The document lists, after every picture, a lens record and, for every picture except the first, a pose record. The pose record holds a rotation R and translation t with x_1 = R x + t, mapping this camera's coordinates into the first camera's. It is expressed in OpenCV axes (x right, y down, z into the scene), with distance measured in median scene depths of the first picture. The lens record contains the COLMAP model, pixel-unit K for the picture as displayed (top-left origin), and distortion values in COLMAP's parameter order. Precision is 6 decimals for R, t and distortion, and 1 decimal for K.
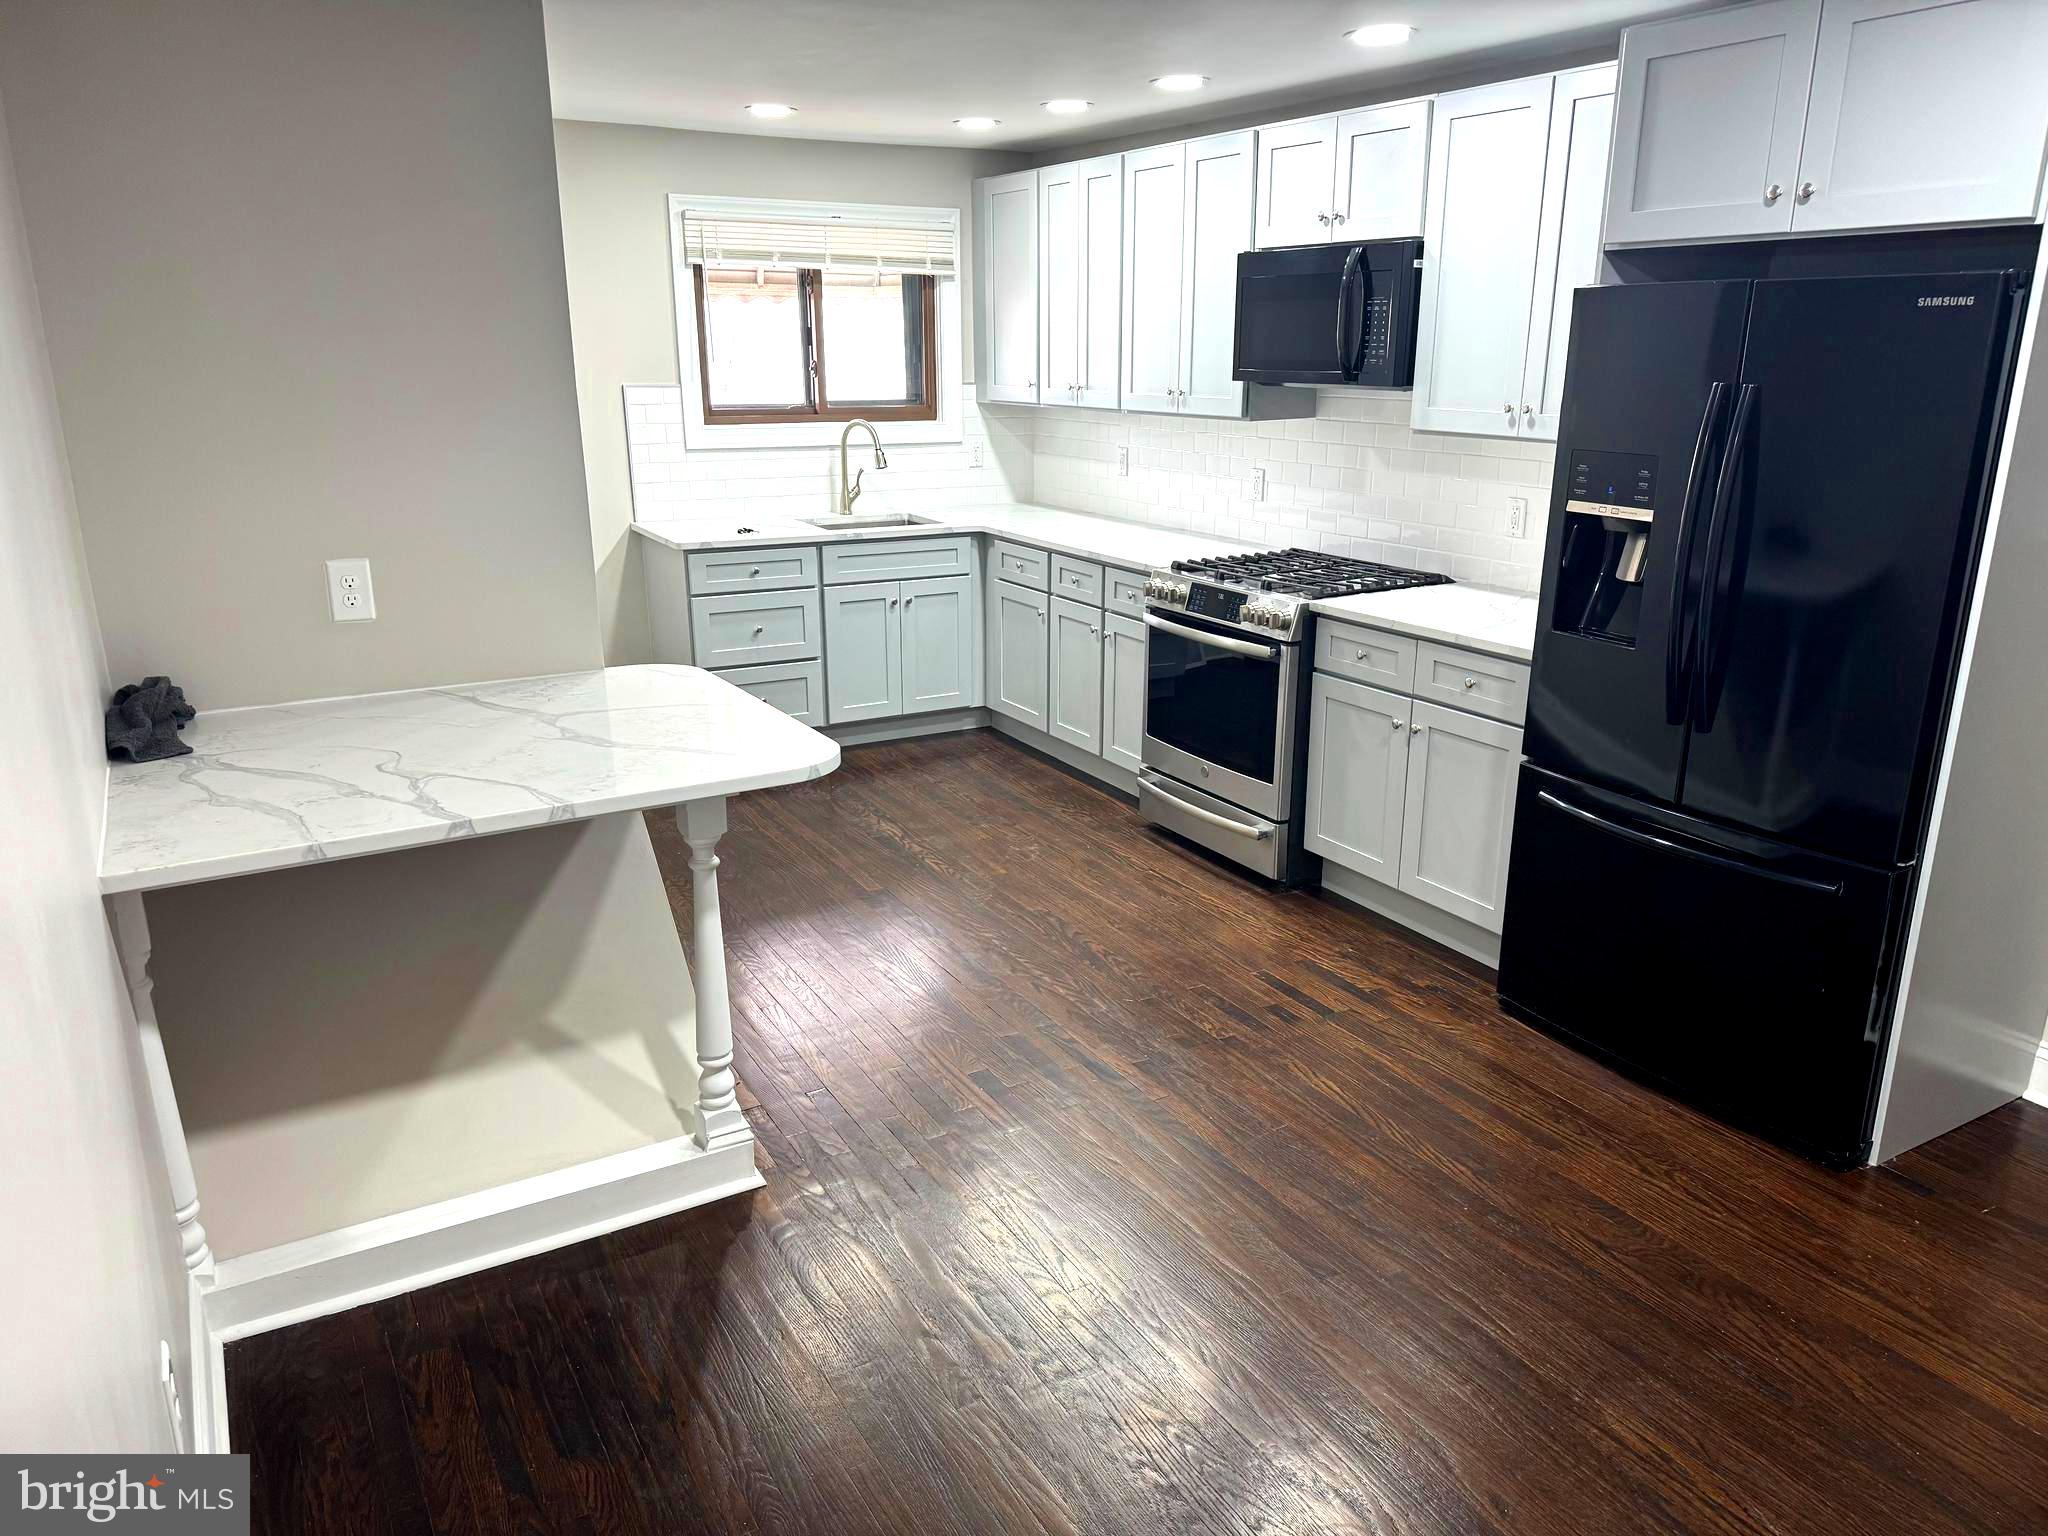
lens RADIAL K [[1410.1, 0, 1024.0], [0, 1410.1, 775.7], [0, 0, 1]] dist [0.161642, -0.155144]
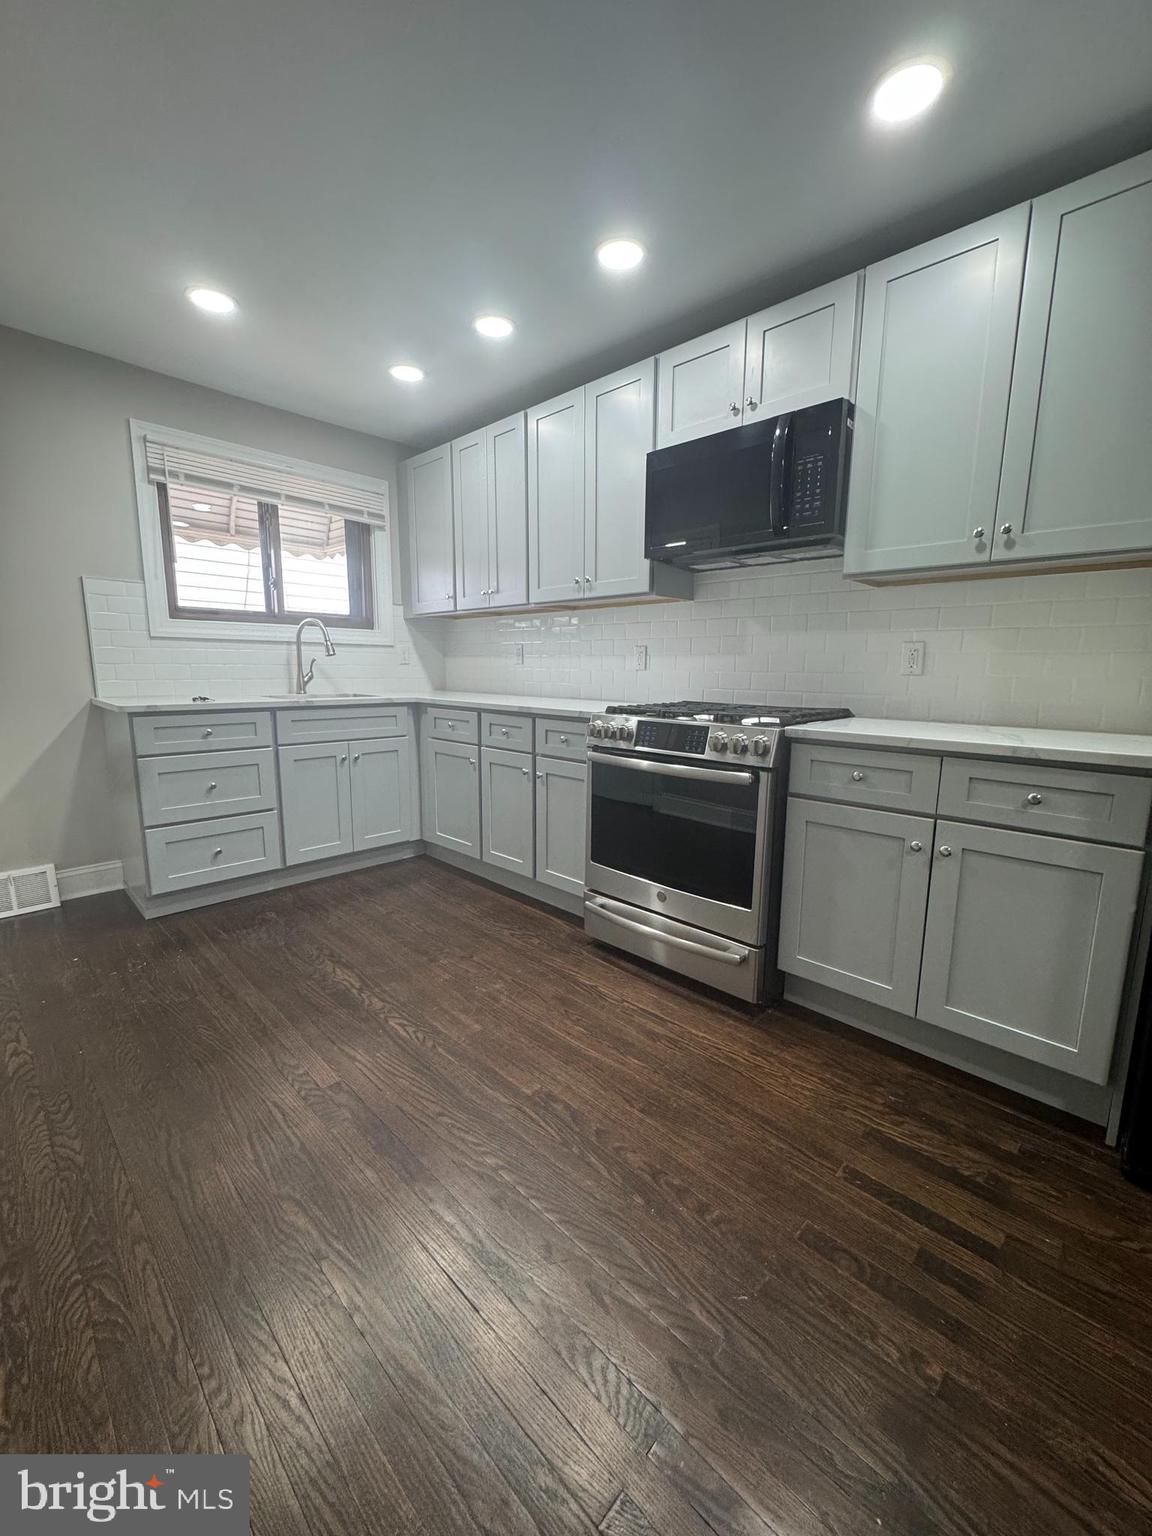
lens RADIAL K [[611.5, 0, 576.0], [0, 611.5, 768.0], [0, 0, 1]] dist [0.000922, 0.000190]
pose [[0.960936, -0.036818, 0.274312, -0.050126], [0.072979, 0.989744, -0.122807, -0.041290], [-0.266977, 0.138029, 0.953767, 0.505320]]
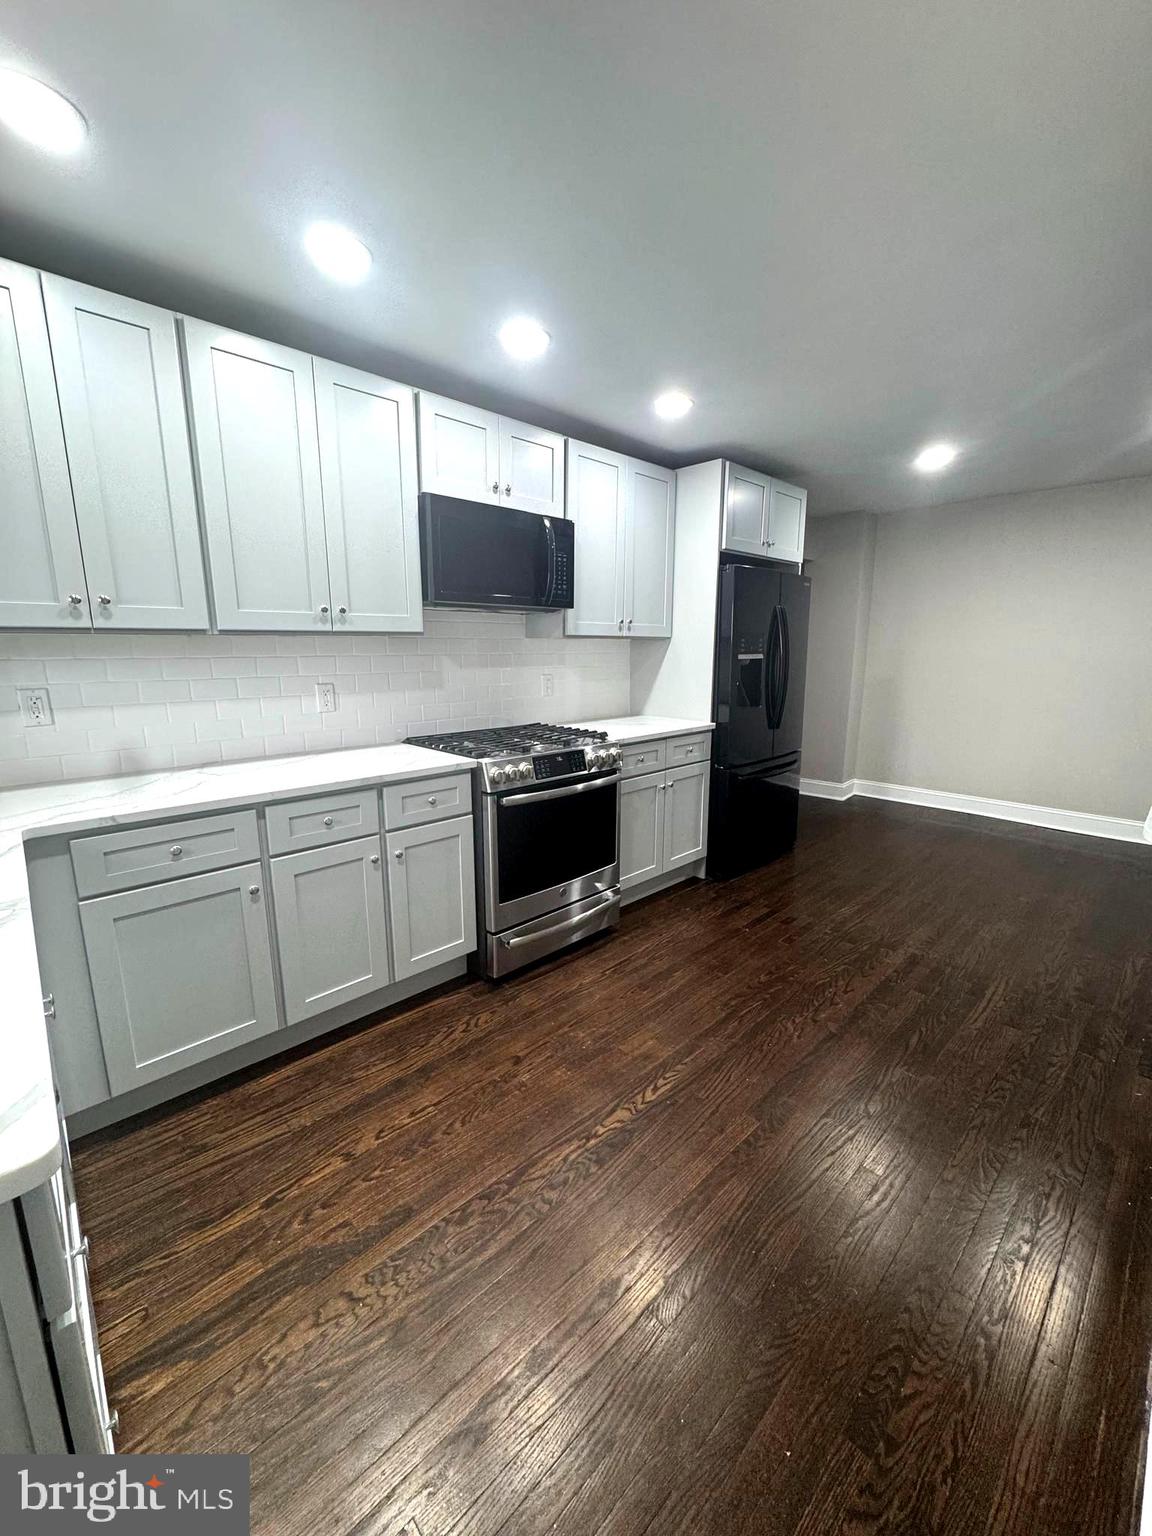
lens RADIAL K [[607.0, 0, 582.6], [0, 607.0, 766.9], [0, 0, 1]] dist [-0.000973, 0.000001]
pose [[-0.239712, -0.191362, 0.951798, -0.346394], [0.287577, 0.922388, 0.257876, -0.222351], [-0.927274, 0.335531, -0.166076, 0.926010]]
